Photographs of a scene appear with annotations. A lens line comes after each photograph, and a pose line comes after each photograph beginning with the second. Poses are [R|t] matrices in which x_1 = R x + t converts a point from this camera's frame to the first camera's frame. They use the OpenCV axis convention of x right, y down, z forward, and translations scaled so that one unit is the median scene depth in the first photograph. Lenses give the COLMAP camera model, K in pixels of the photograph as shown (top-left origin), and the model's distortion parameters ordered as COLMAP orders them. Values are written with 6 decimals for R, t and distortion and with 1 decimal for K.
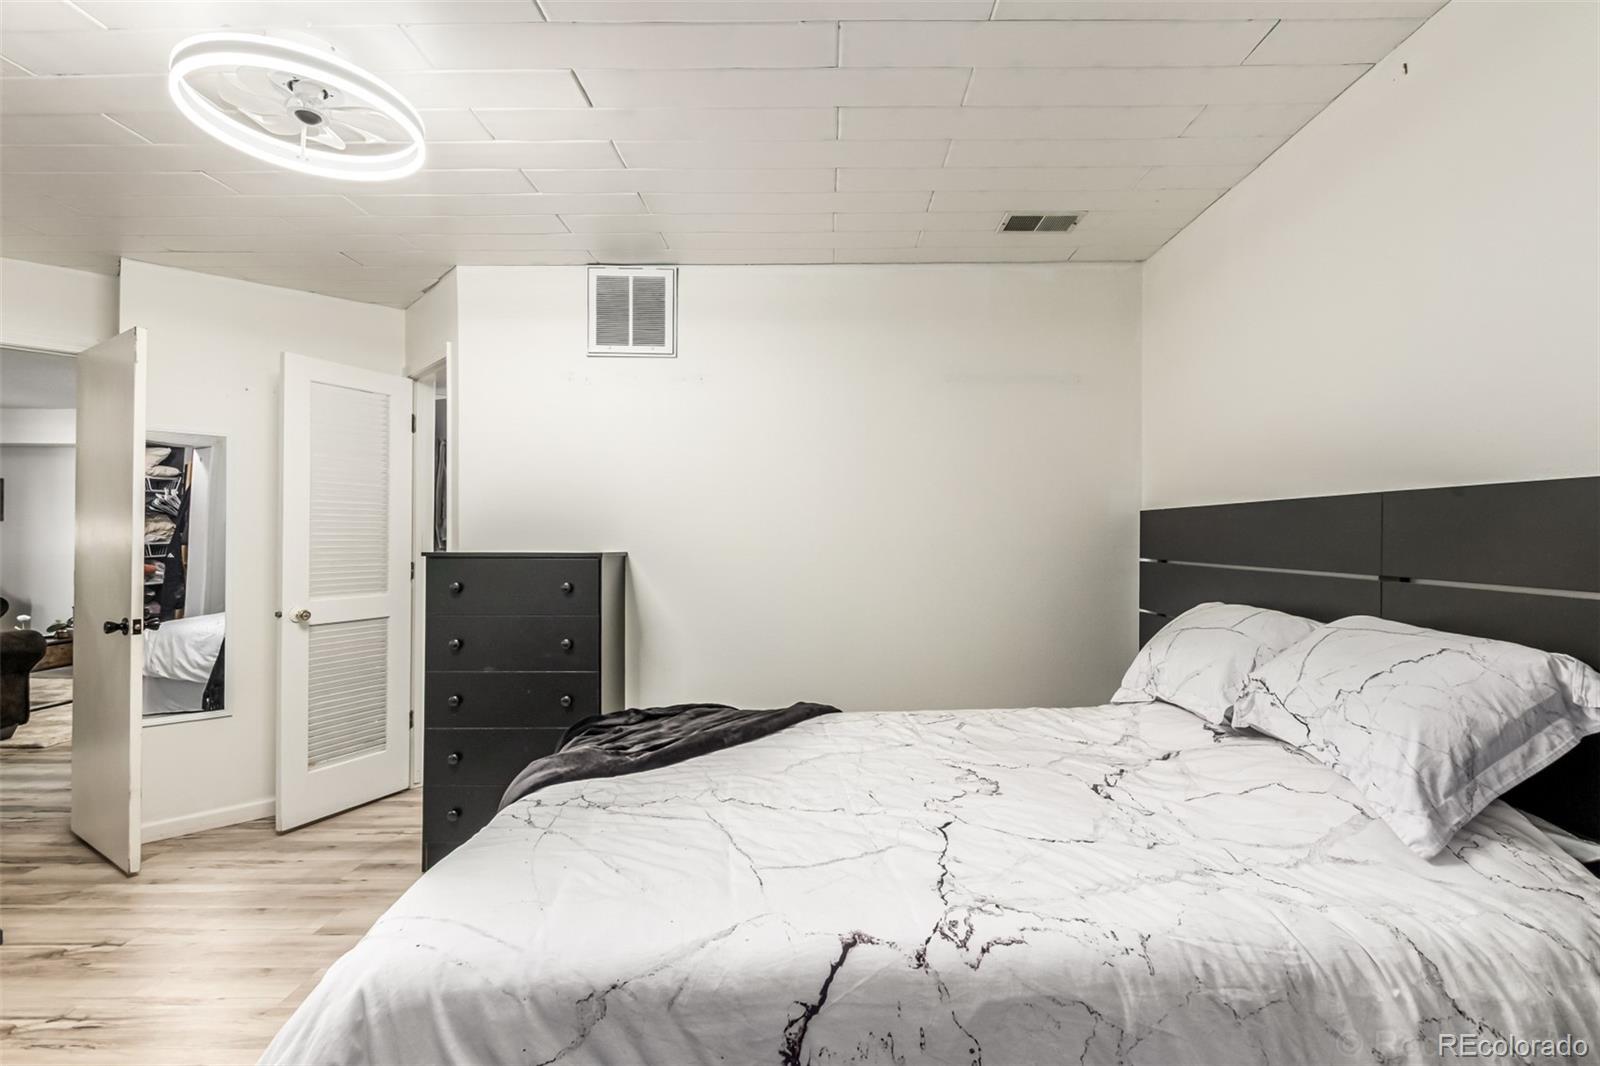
lens RADIAL K [[744.9, 0, 796.2], [0, 744.9, 544.3], [0, 0, 1]] dist [0.003094, -0.000329]
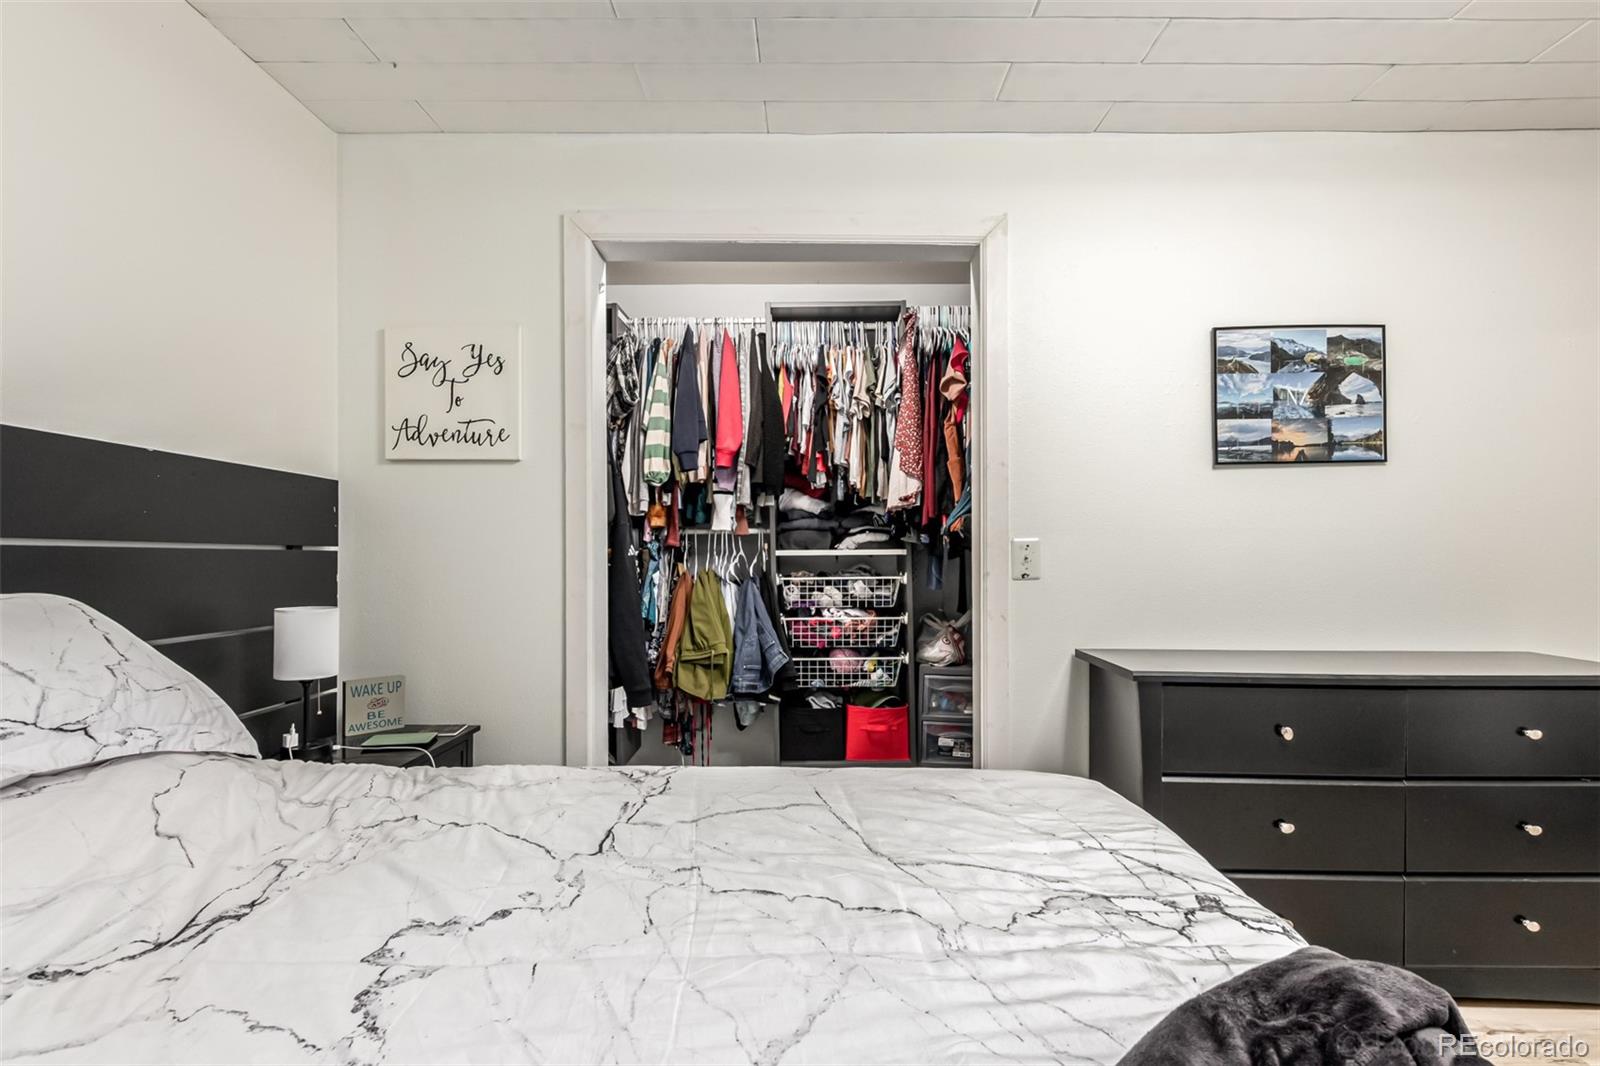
lens RADIAL K [[756.3, 0, 802.1], [0, 756.3, 549.0], [0, 0, 1]] dist [0.001098, -0.000696]
pose [[-0.999917, 0.000859, 0.012846, -0.017347], [0.000840, 0.999999, -0.001452, 0.031389], [-0.012847, -0.001441, -0.999916, 0.833420]]
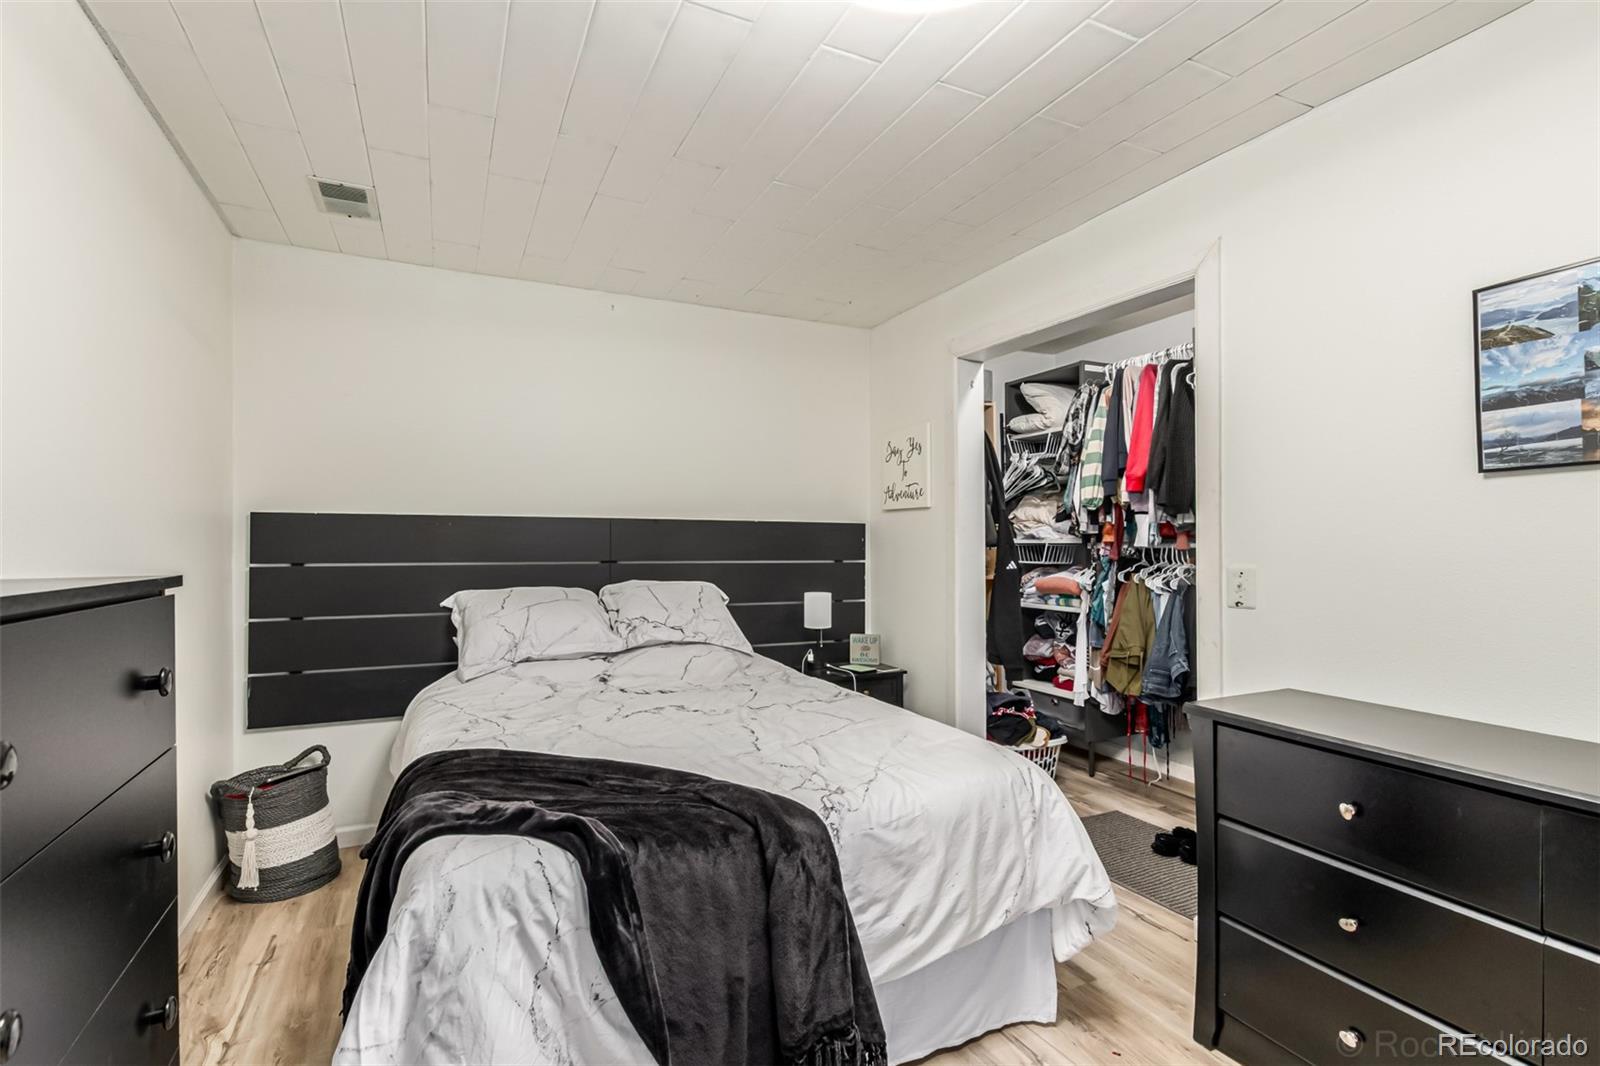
lens RADIAL K [[744.9, 0, 796.2], [0, 744.9, 544.3], [0, 0, 1]] dist [0.003094, -0.000329]
pose [[-0.427083, 0.000321, 0.904212, -0.660285], [0.005945, 0.999979, 0.002453, -0.002664], [-0.904193, 0.006423, -0.427076, 0.774648]]
